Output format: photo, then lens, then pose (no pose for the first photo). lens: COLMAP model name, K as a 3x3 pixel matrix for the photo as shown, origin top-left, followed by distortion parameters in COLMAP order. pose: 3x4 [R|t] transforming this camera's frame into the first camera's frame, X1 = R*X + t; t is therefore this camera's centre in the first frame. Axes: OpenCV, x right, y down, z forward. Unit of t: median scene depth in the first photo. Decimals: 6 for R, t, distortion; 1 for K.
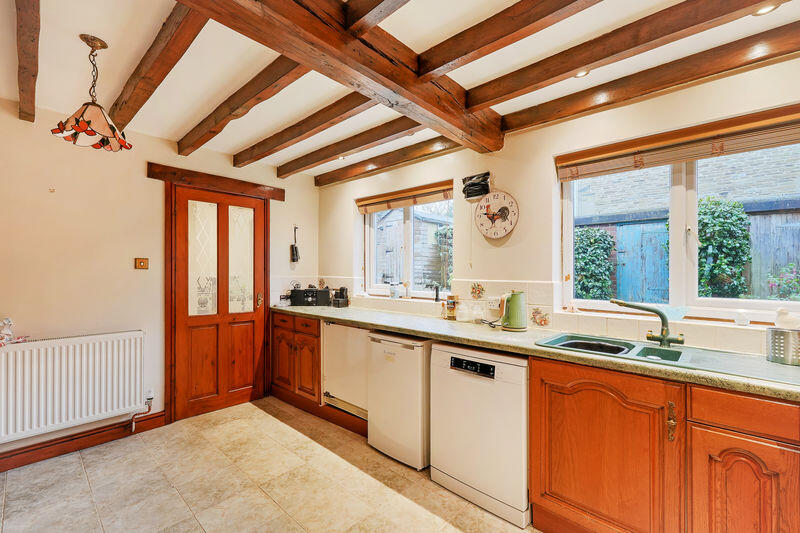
lens RADIAL K [[342.1, 0, 399.5], [0, 342.1, 271.4], [0, 0, 1]] dist [-0.000095, 0.000134]
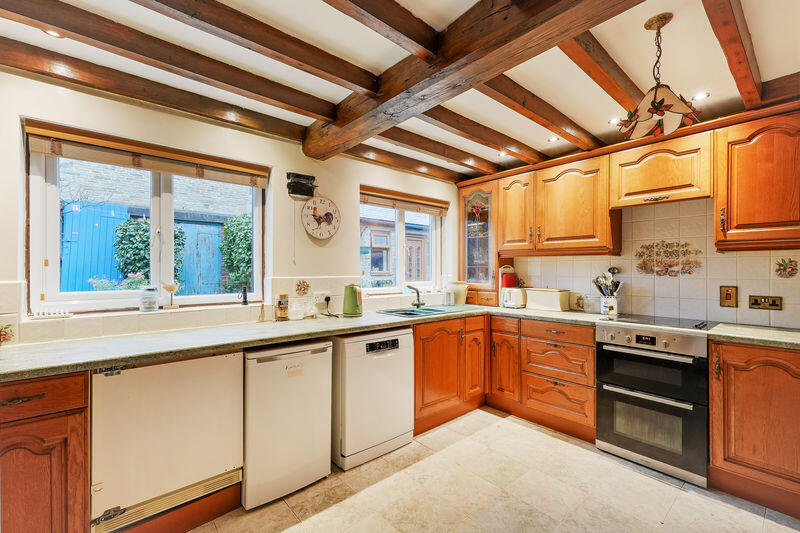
lens RADIAL K [[338.7, 0, 400.0], [0, 338.7, 266.5], [0, 0, 1]] dist [0.000031, -0.000015]
pose [[0.114416, 0.003374, 0.993427, -0.785777], [-0.001291, 0.999994, -0.003247, -0.004190], [-0.993432, -0.000911, 0.114420, 0.623524]]
